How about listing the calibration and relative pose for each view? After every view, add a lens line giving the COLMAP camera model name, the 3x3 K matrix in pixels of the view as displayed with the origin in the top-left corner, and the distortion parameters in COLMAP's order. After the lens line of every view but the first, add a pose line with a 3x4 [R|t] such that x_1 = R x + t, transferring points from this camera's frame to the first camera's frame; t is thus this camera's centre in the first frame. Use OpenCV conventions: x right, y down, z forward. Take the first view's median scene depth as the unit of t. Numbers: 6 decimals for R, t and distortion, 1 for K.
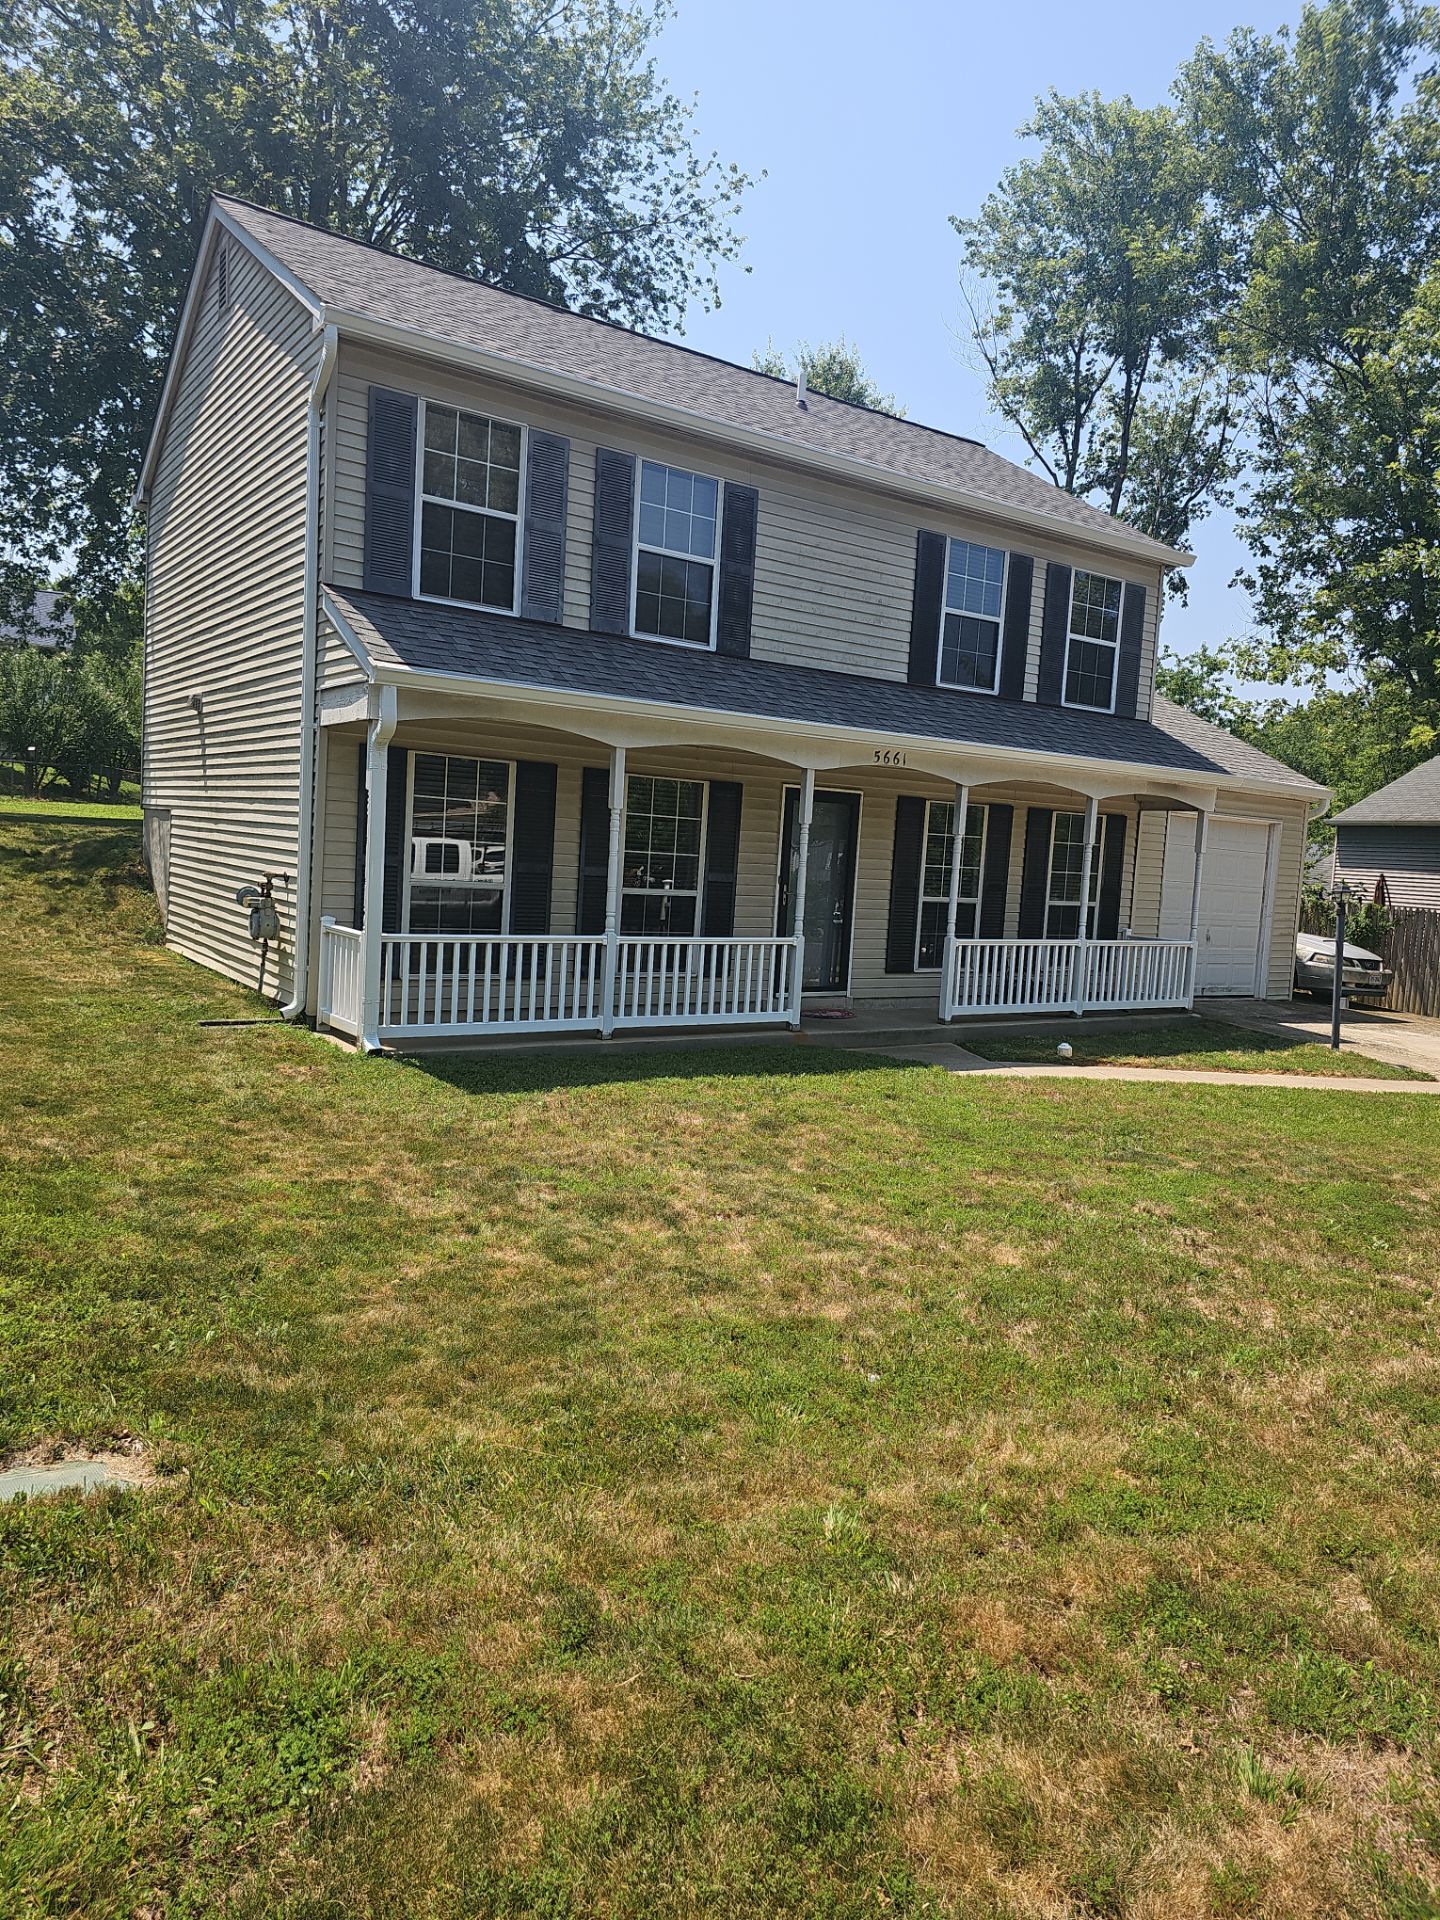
lens RADIAL K [[1331.8, 0, 739.6], [0, 1331.8, 964.6], [0, 0, 1]] dist [0.033720, -0.043840]
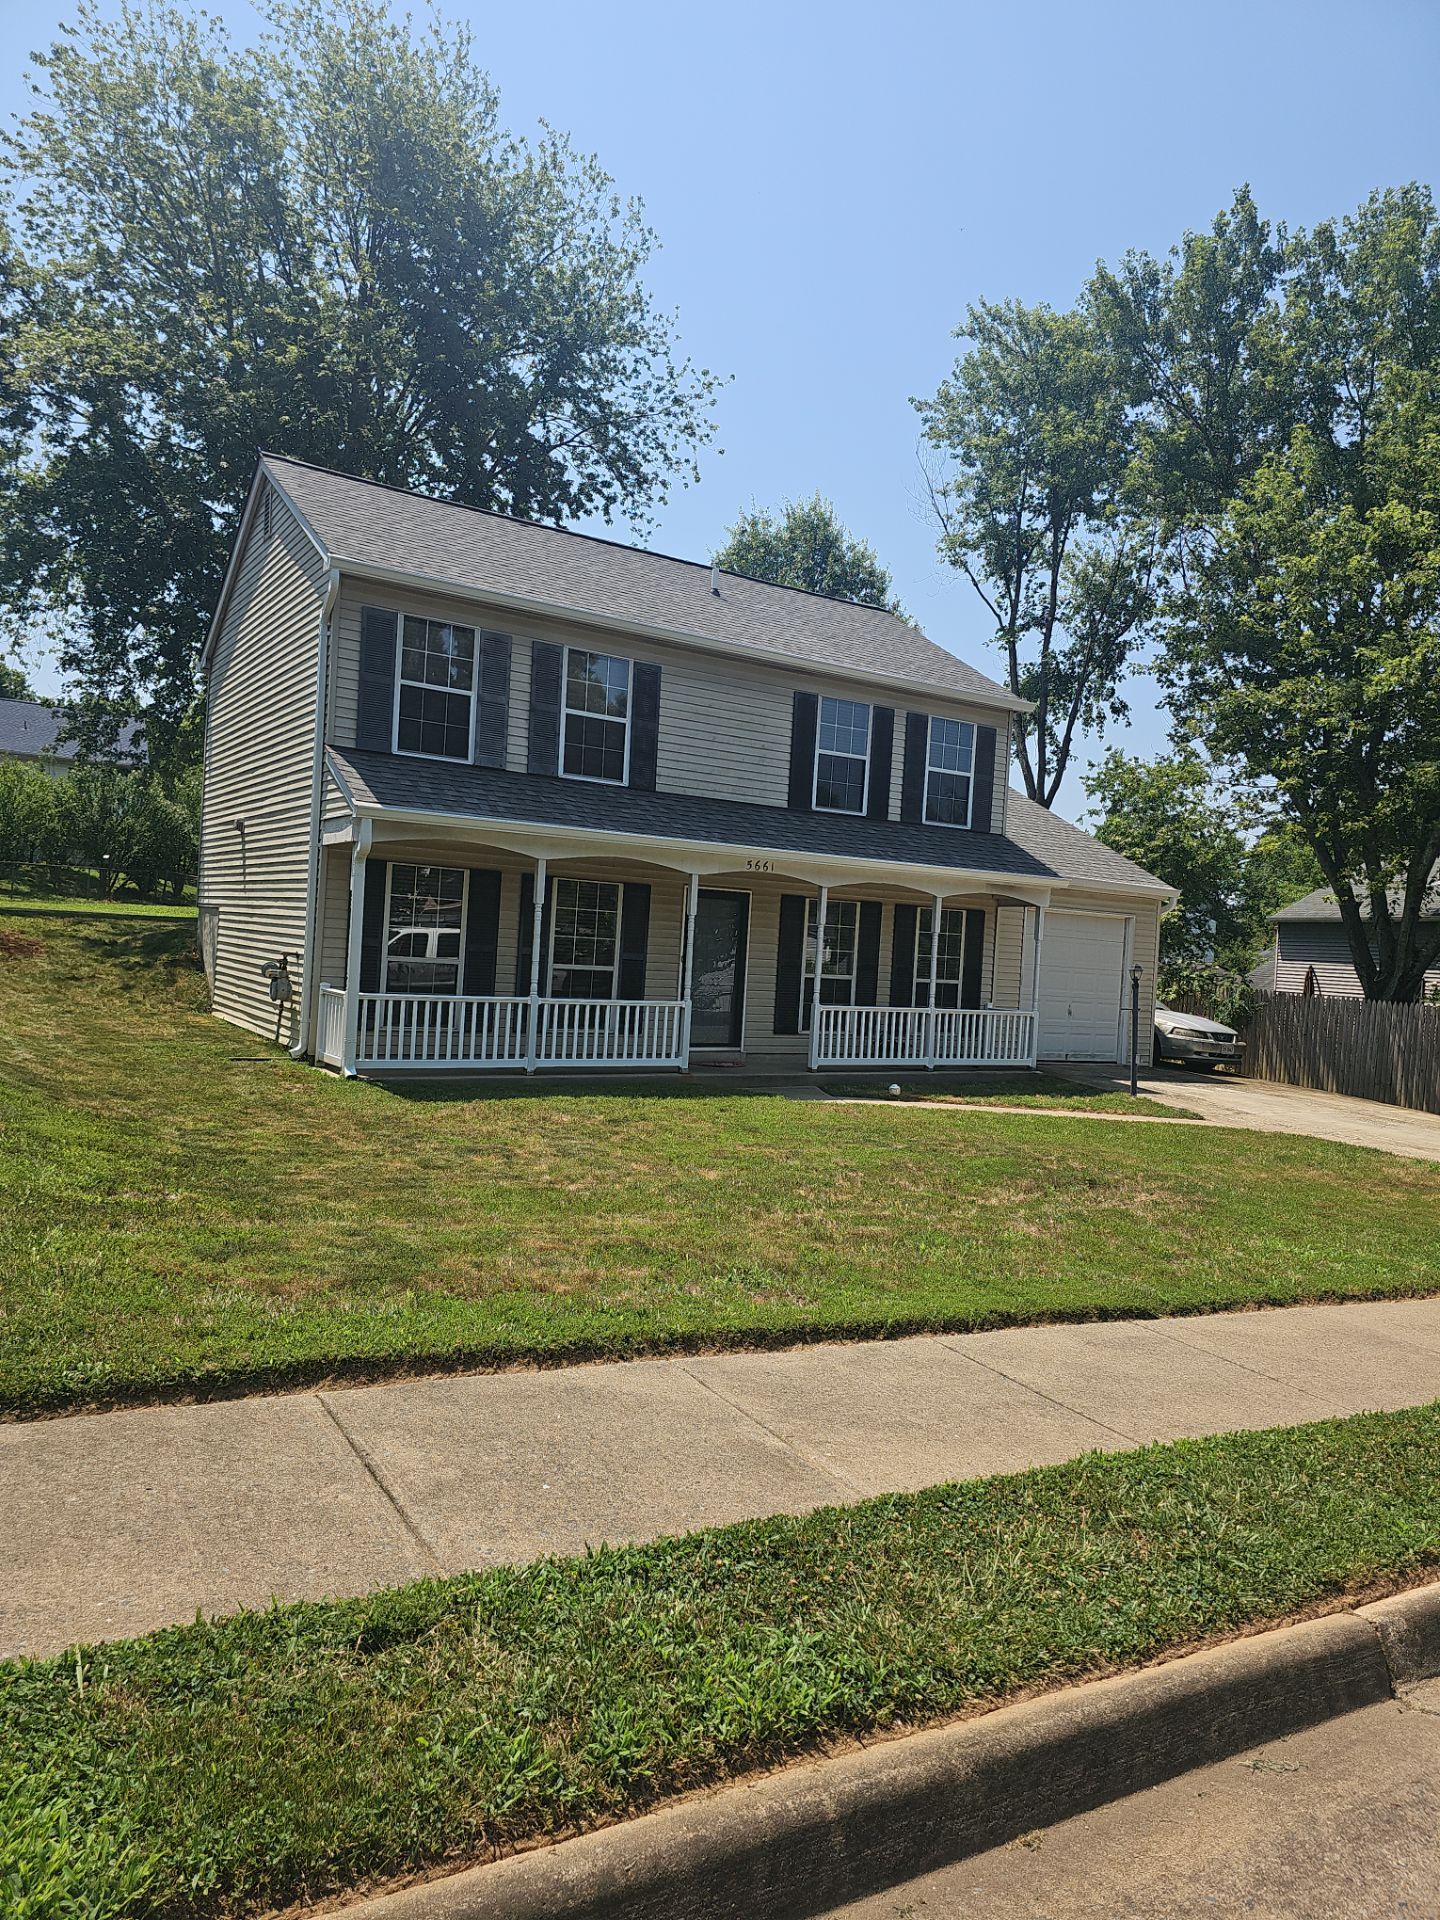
lens RADIAL K [[1331.8, 0, 762.6], [0, 1331.8, 978.6], [0, 0, 1]] dist [0.033720, -0.043840]
pose [[0.999695, 0.000962, -0.024677, 0.164741], [-0.002480, 0.998100, -0.061560, 0.041287], [0.024571, 0.061602, 0.997798, -0.339999]]
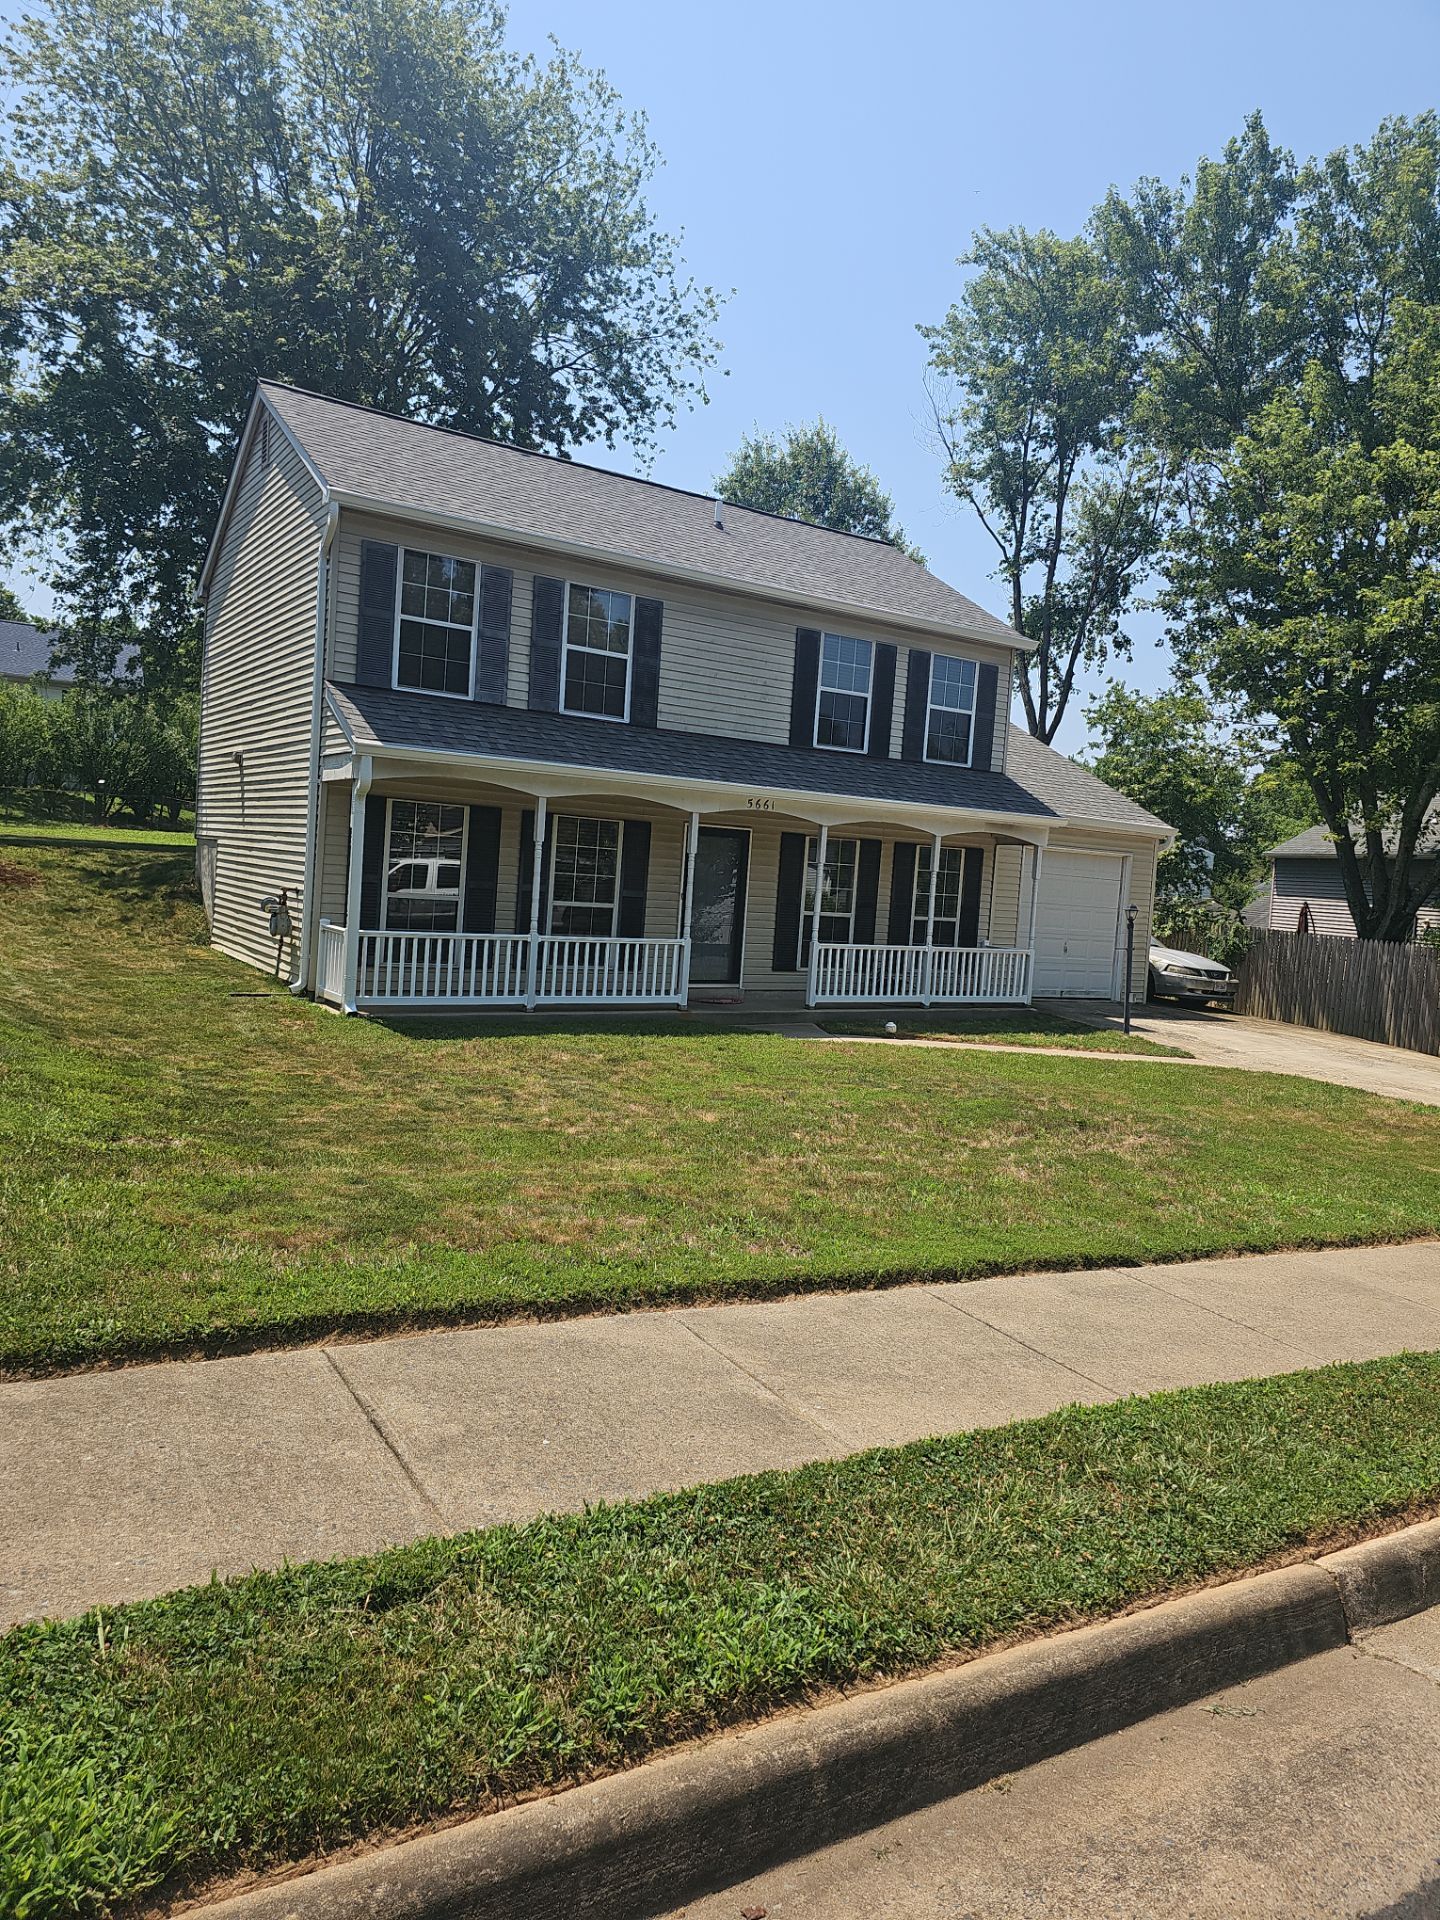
lens RADIAL K [[1331.8, 0, 785.0], [0, 1331.8, 953.7], [0, 0, 1]] dist [0.033720, -0.043840]
pose [[0.999894, 0.012326, -0.007781, 0.165999], [-0.012500, 0.999663, -0.022747, 0.024817], [0.007498, 0.022842, 0.999711, -0.351817]]
